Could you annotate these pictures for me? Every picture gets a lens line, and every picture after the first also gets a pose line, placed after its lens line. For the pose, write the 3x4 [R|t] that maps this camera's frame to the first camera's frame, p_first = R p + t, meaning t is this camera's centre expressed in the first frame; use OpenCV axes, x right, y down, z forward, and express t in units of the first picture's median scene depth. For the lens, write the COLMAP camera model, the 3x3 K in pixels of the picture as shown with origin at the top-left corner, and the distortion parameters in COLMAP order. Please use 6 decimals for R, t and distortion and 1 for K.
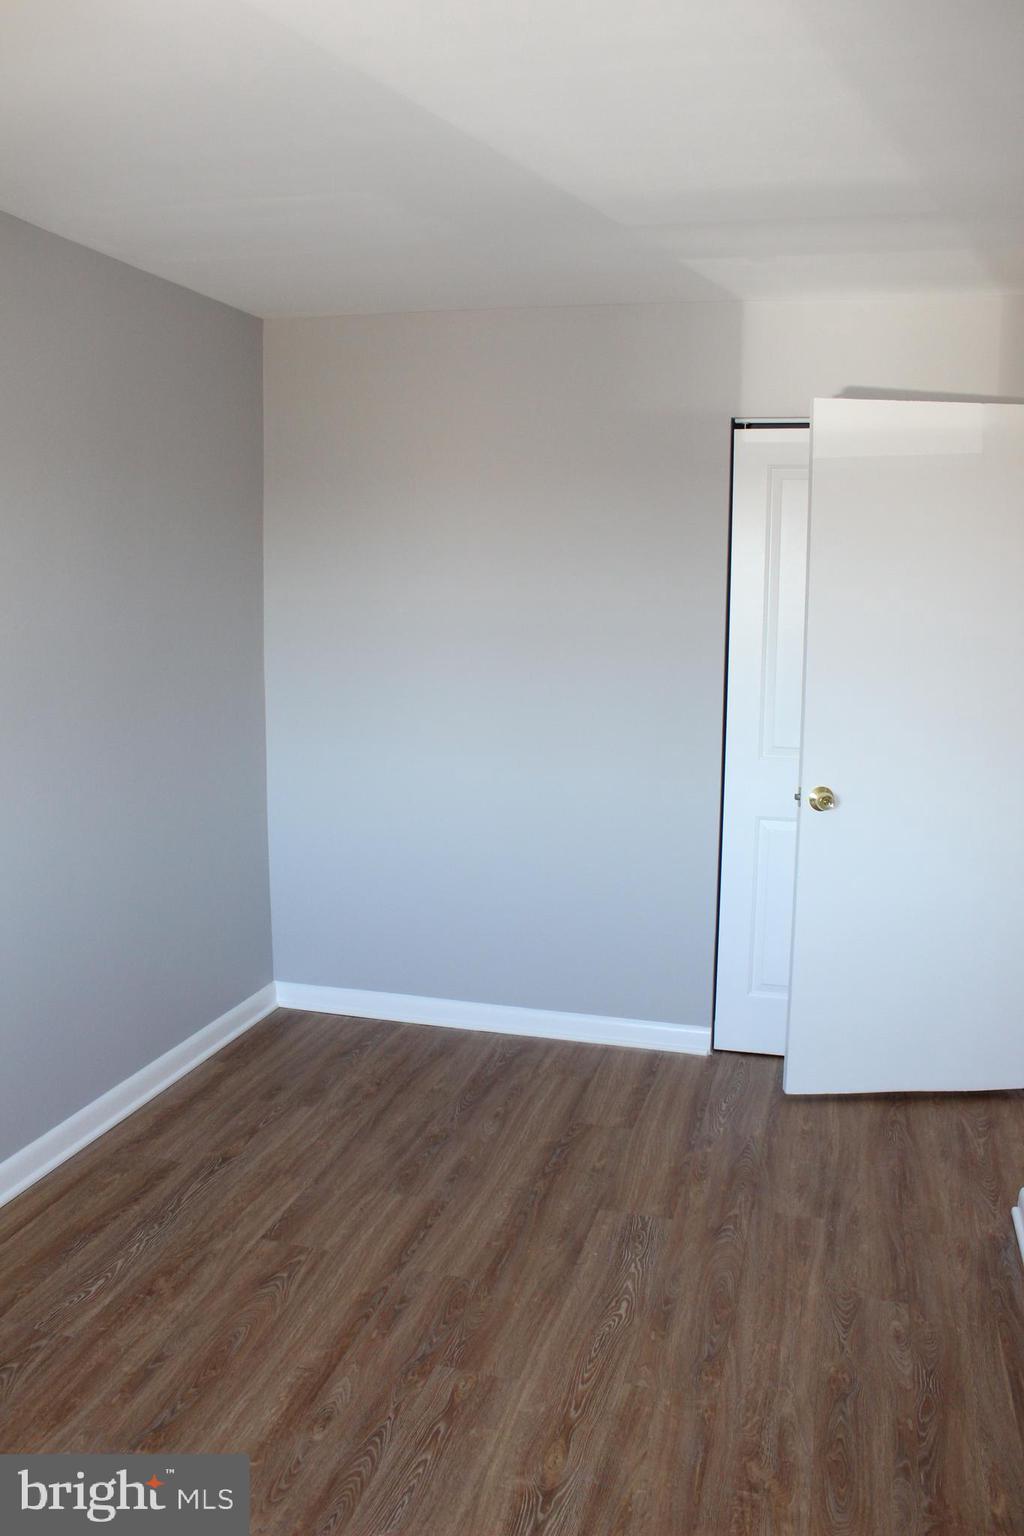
lens RADIAL K [[1280.4, 0, 512.0], [0, 1280.4, 768.0], [0, 0, 1]] dist [-0.182107, 0.164966]
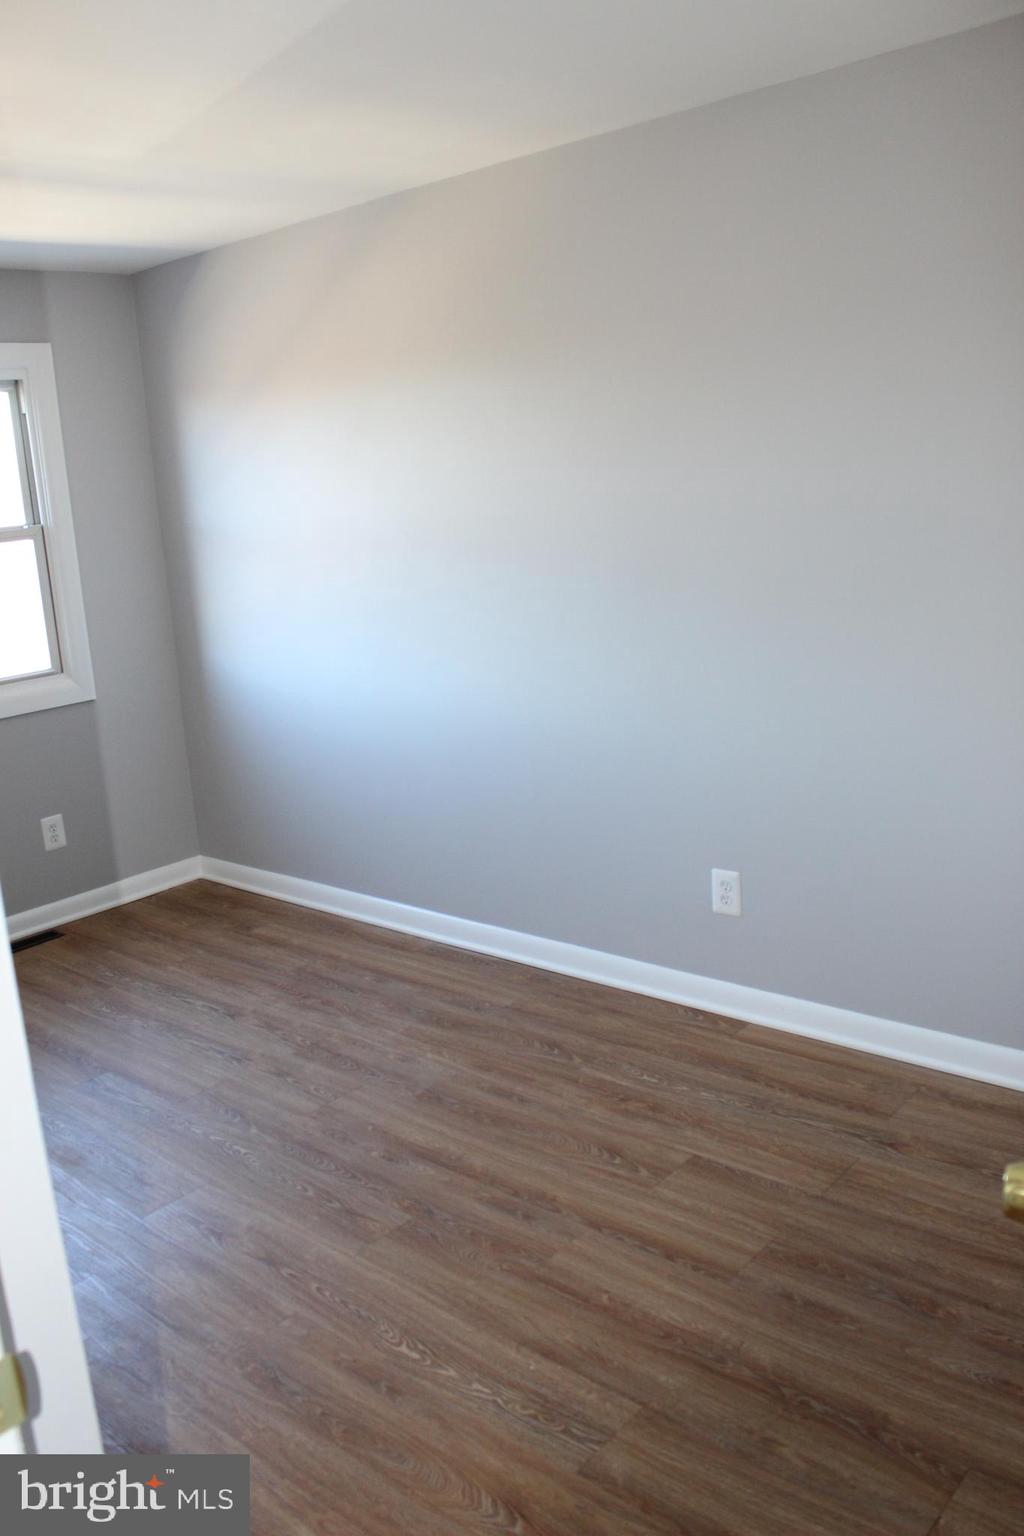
lens RADIAL K [[1280.4, 0, 512.0], [0, 1280.4, 768.0], [0, 0, 1]] dist [-0.182107, 0.164966]
pose [[-0.436786, 0.223045, -0.871475, 0.686282], [-0.071749, 0.957049, 0.280907, -0.185078], [0.896700, 0.185224, -0.402022, 1.289918]]
